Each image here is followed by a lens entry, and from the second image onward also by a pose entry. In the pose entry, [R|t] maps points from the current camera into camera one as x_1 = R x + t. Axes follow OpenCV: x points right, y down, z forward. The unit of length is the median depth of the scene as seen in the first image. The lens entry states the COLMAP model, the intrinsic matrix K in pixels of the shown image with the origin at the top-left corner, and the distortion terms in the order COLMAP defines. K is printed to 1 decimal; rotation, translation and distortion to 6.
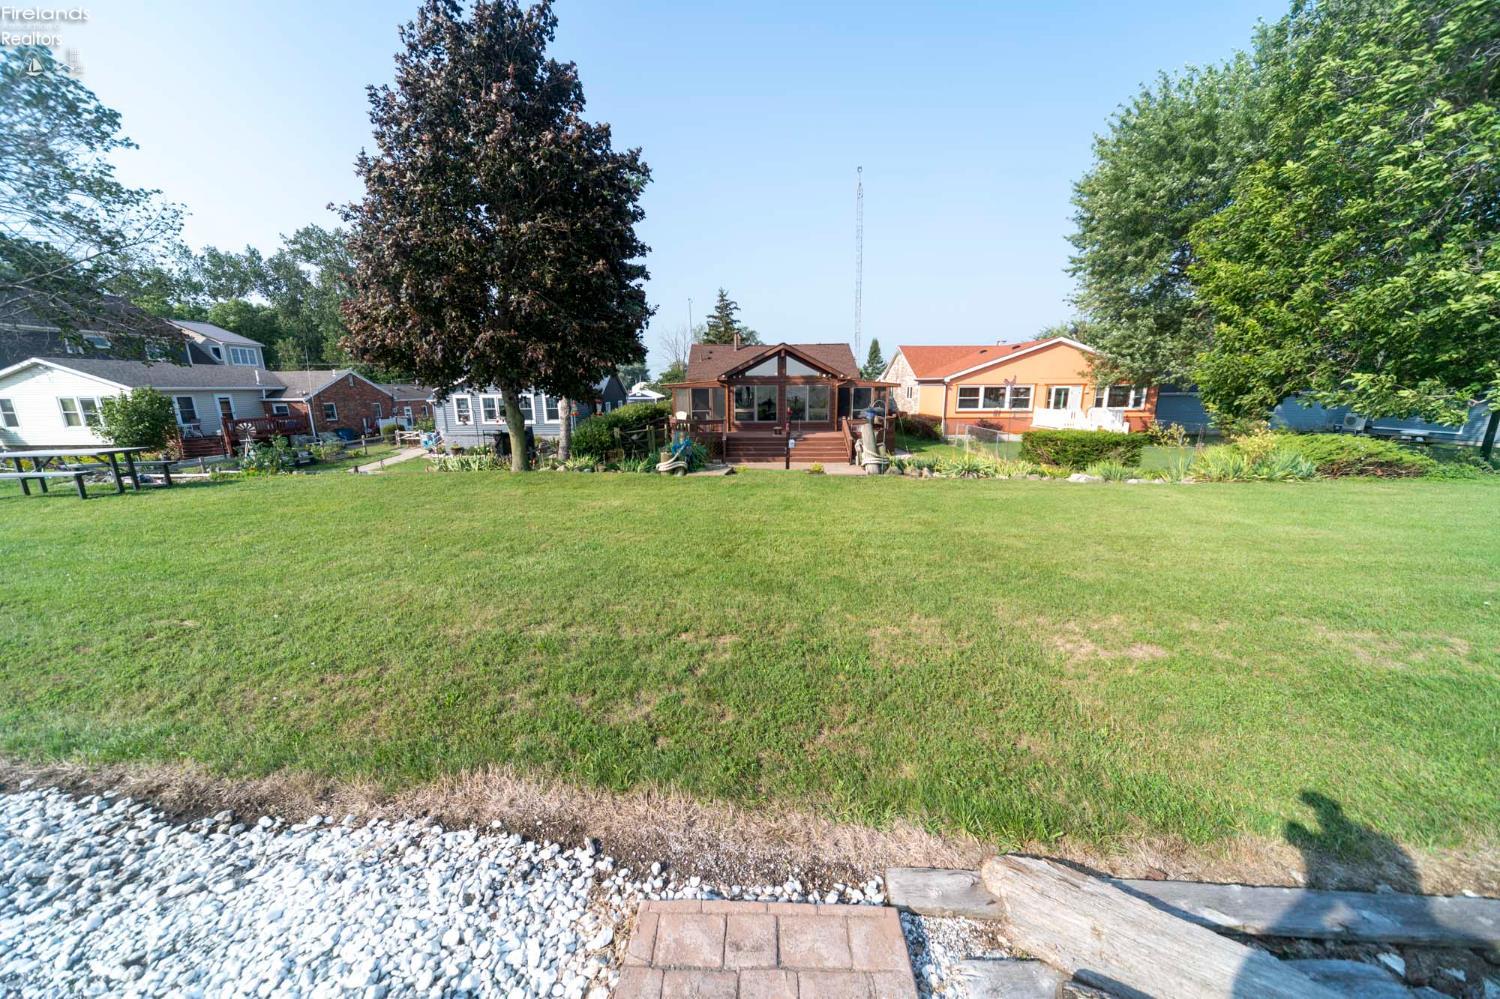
lens RADIAL K [[525.3, 0, 743.7], [0, 525.3, 504.5], [0, 0, 1]] dist [0.001757, -0.000292]
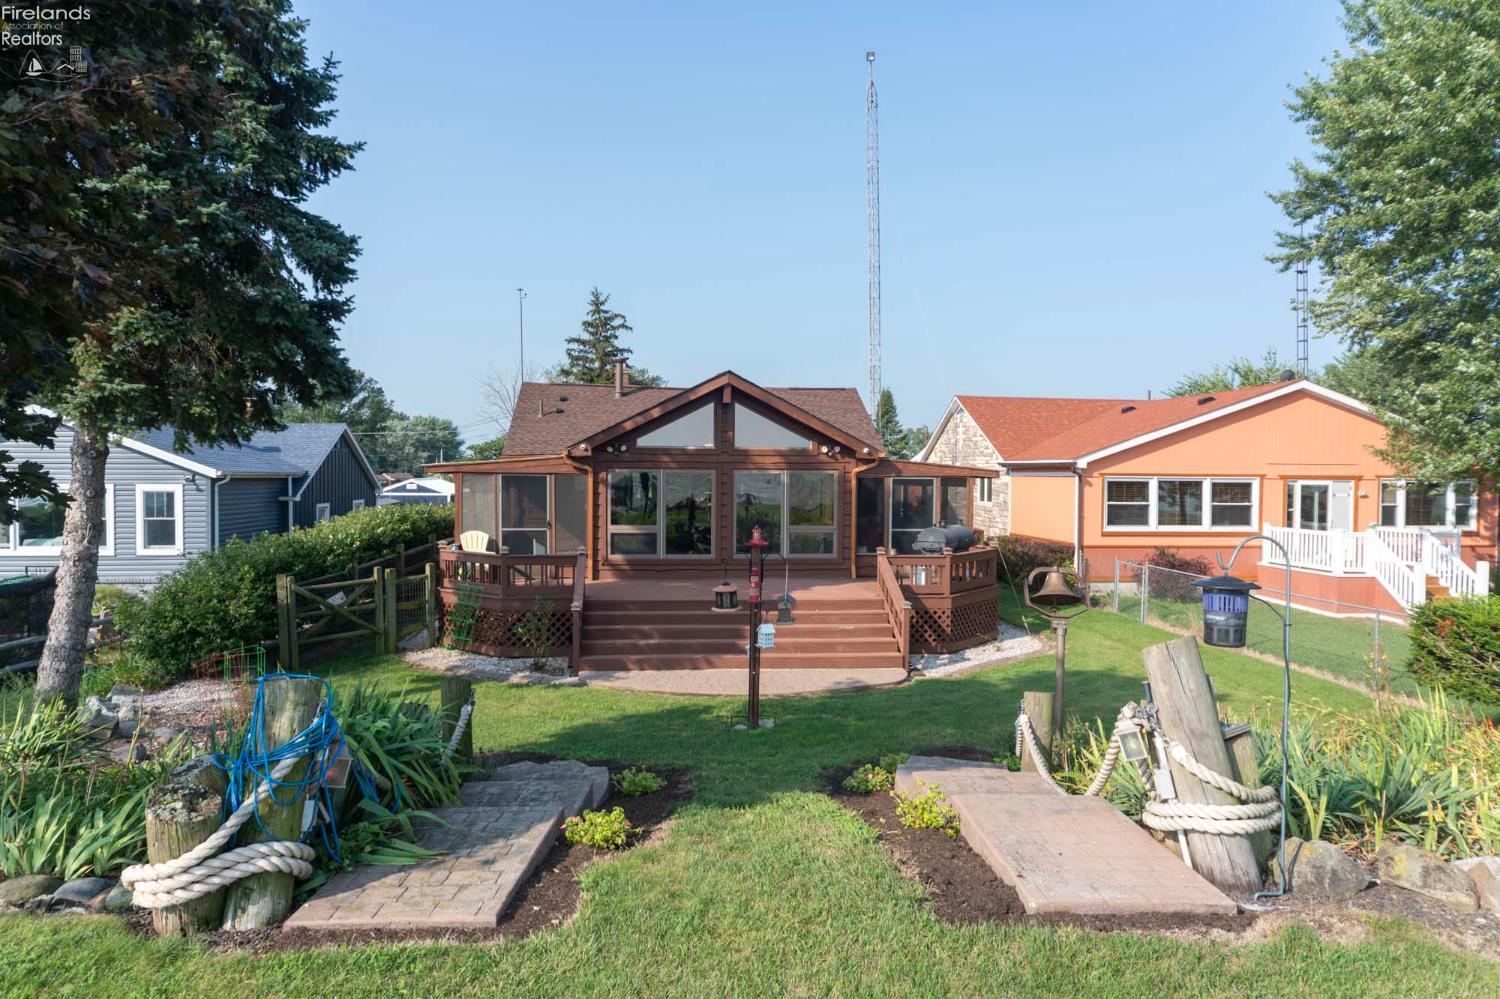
lens RADIAL K [[942.8, 0, 746.0], [0, 942.8, 490.2], [0, 0, 1]] dist [0.029373, 0.000035]
pose [[0.993541, 0.011752, 0.112863, 0.004072], [0.011416, 0.979225, -0.202456, -0.050808], [-0.112898, 0.202436, 0.972766, 0.232779]]
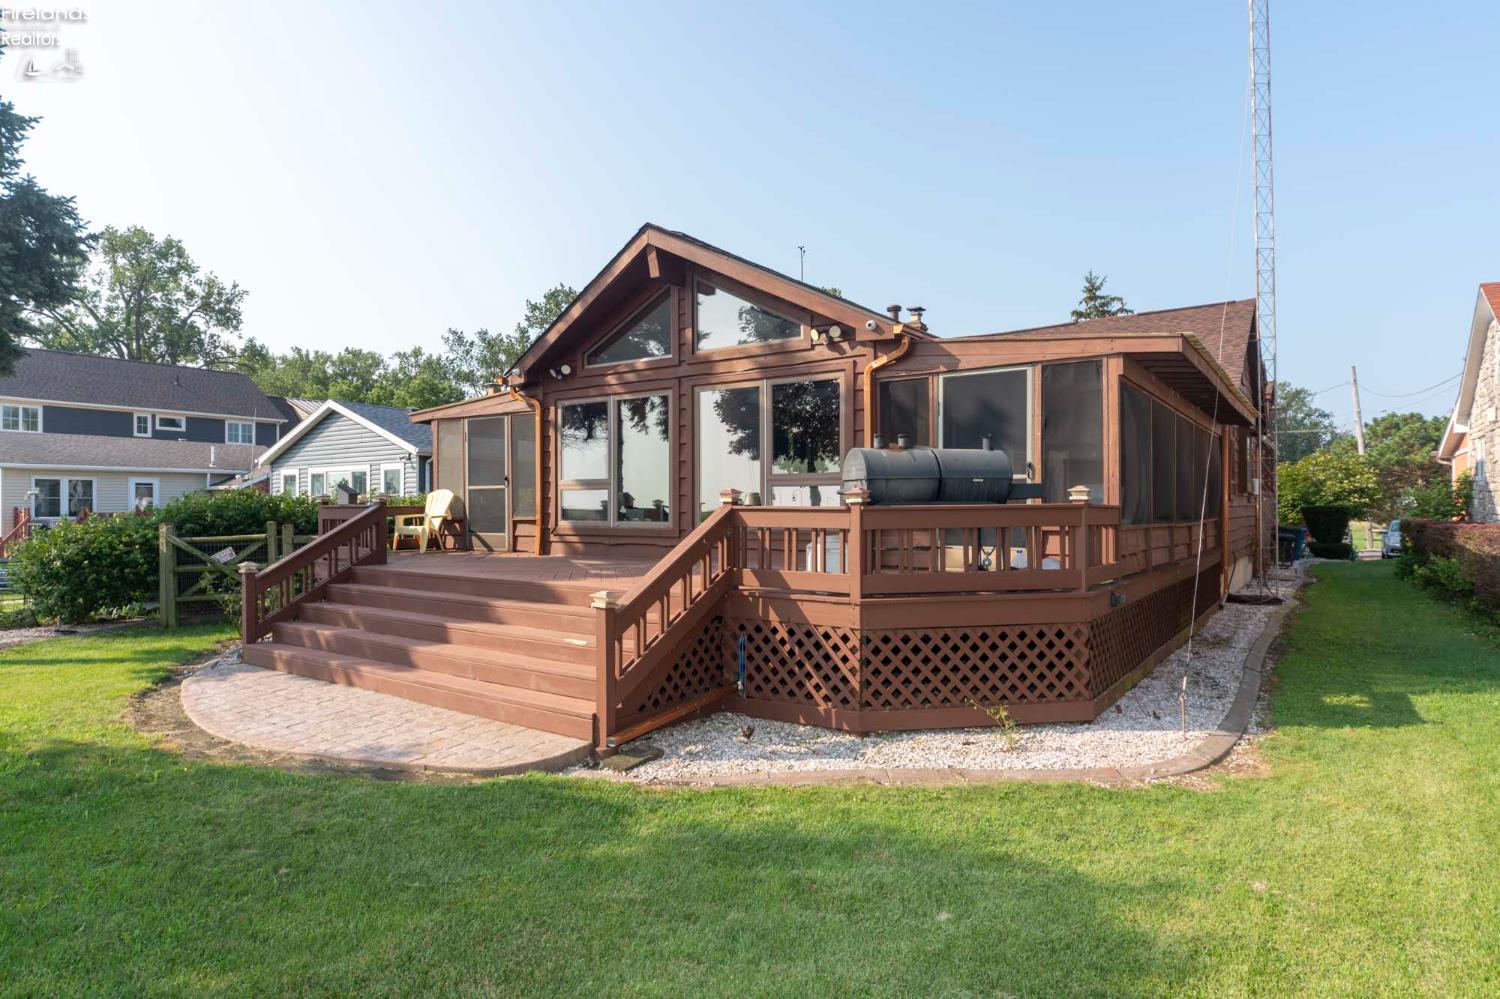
lens RADIAL K [[859.2, 0, 745.0], [0, 859.2, 507.4], [0, 0, 1]] dist [0.004905, -0.002165]
pose [[0.821703, 0.006533, -0.569878, 0.296459], [-0.131647, 0.975067, -0.178642, -0.082495], [0.554502, 0.221813, 0.802076, 0.588164]]
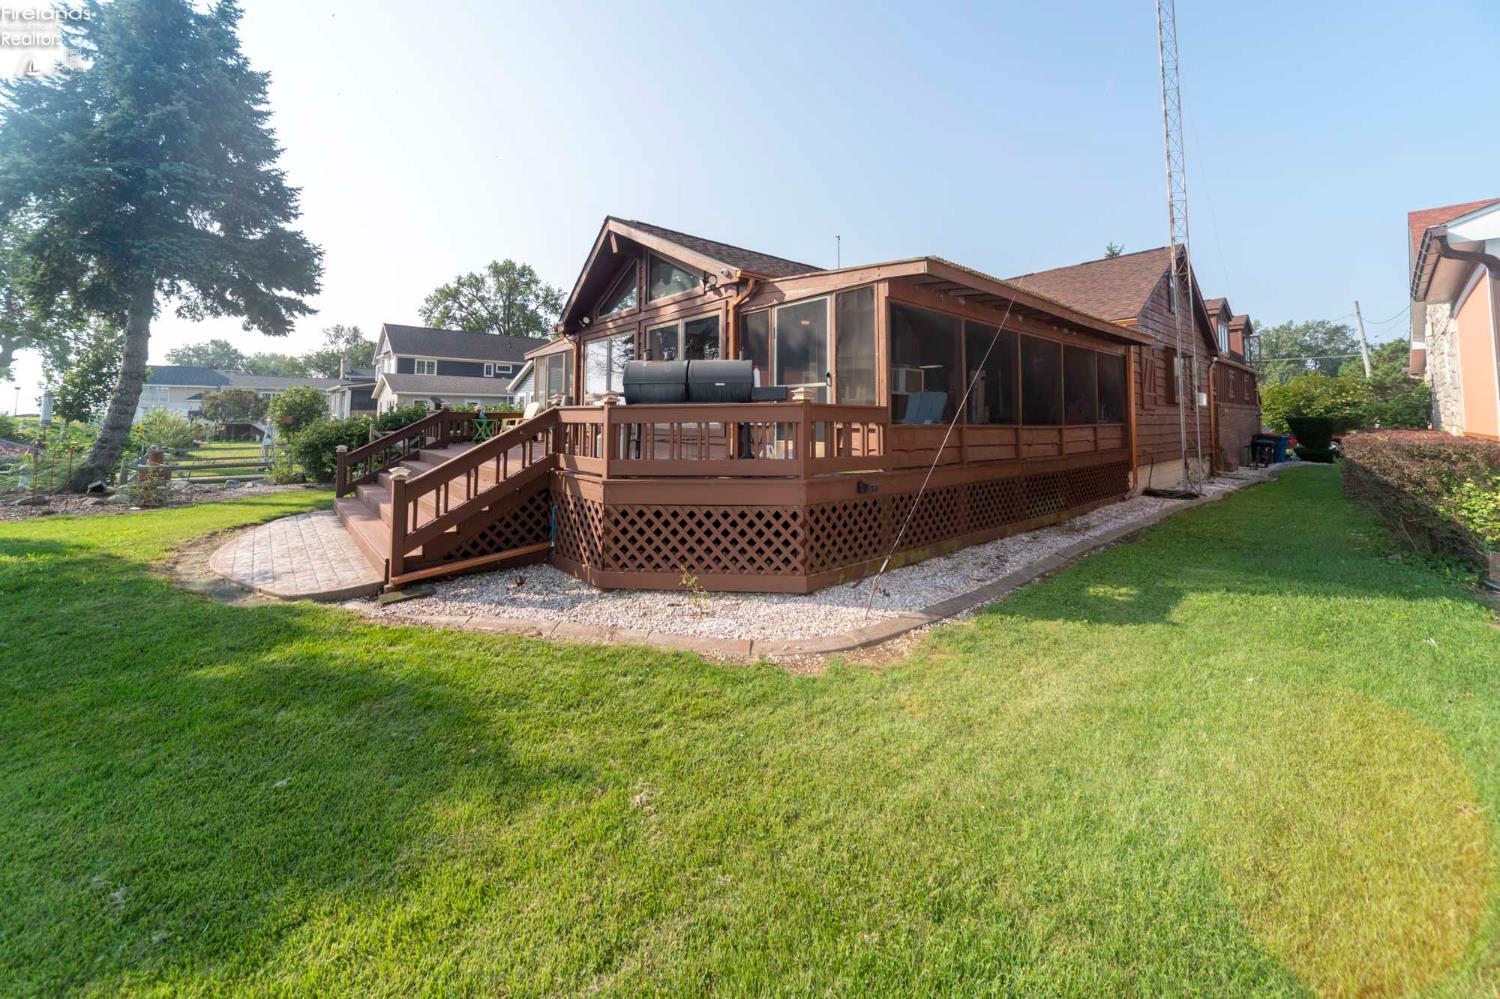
lens RADIAL K [[562.0, 0, 738.3], [0, 562.0, 382.5], [0, 0, 1]] dist [-0.001370, 0.000011]
pose [[0.647653, -0.042202, -0.760766, 0.361362], [-0.176053, 0.963157, -0.203307, -0.103792], [0.741317, 0.265607, 0.616362, 0.699836]]
